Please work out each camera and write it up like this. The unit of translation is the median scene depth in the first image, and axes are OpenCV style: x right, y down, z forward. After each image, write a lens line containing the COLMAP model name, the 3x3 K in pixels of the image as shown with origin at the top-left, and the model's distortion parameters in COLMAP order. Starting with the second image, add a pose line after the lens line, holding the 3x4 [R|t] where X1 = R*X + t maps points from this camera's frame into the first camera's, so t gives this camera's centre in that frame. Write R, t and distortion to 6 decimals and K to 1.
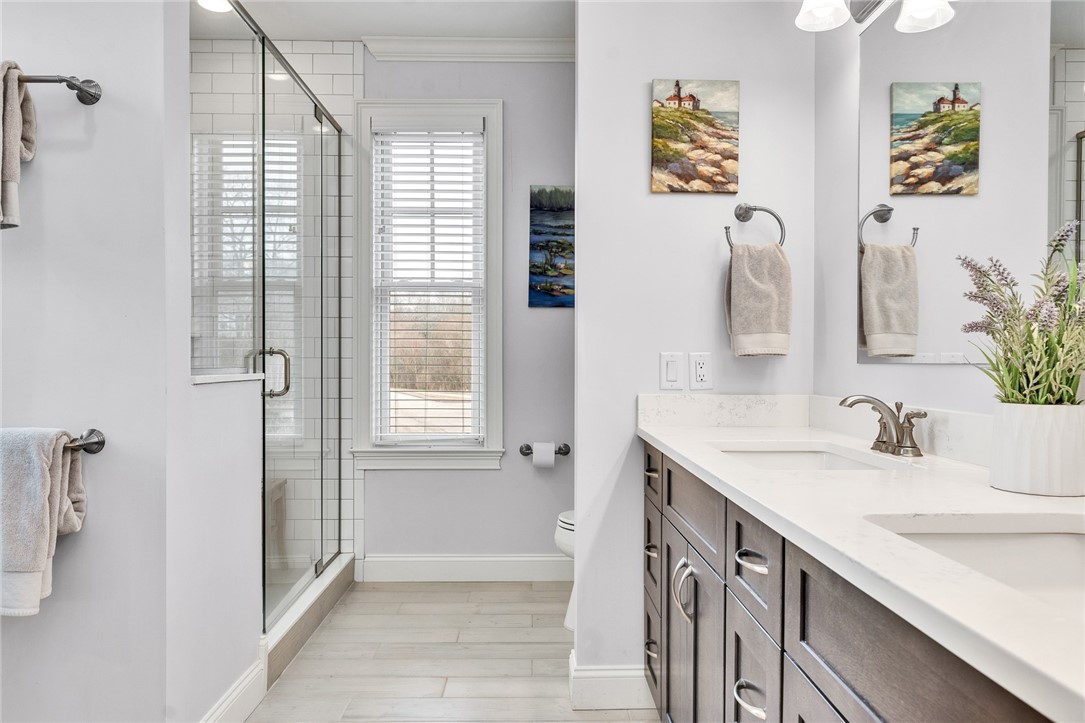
lens RADIAL K [[722.8, 0, 542.5], [0, 722.8, 361.5], [0, 0, 1]] dist [0.006136, 0.000221]
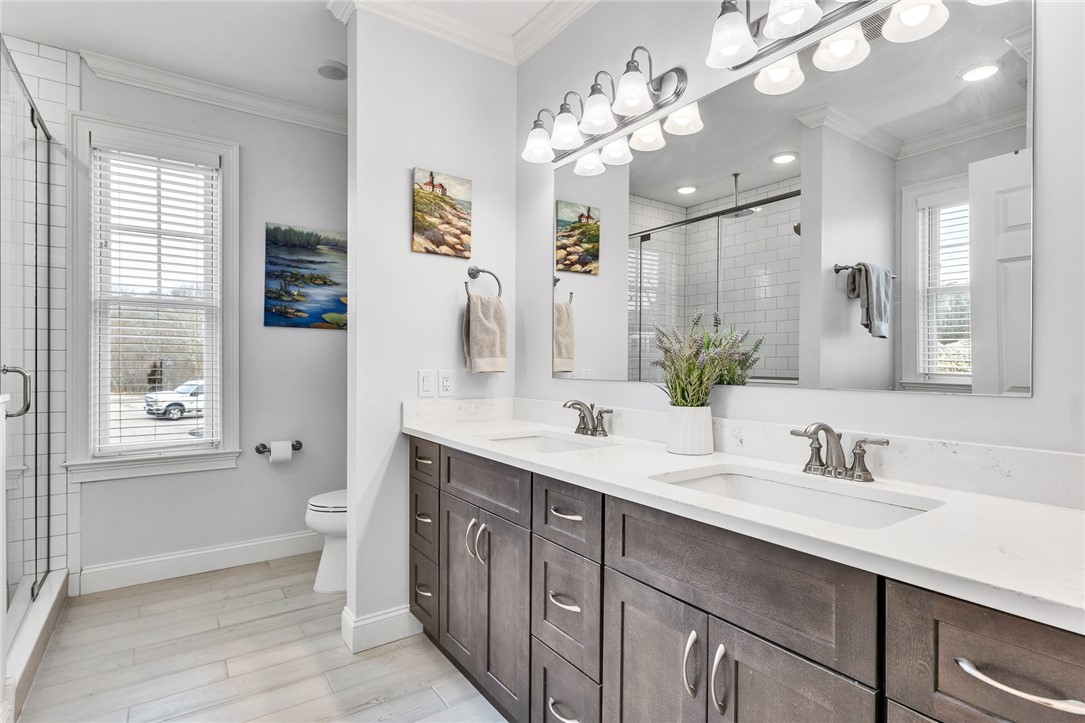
lens RADIAL K [[547.5, 0, 542.5], [0, 547.5, 361.5], [0, 0, 1]] dist [0.004648, 0.000587]
pose [[0.828607, 0.002730, 0.559824, -0.217566], [-0.002264, 0.999996, -0.001526, -0.027389], [-0.559826, -0.000002, 0.828610, 0.021549]]
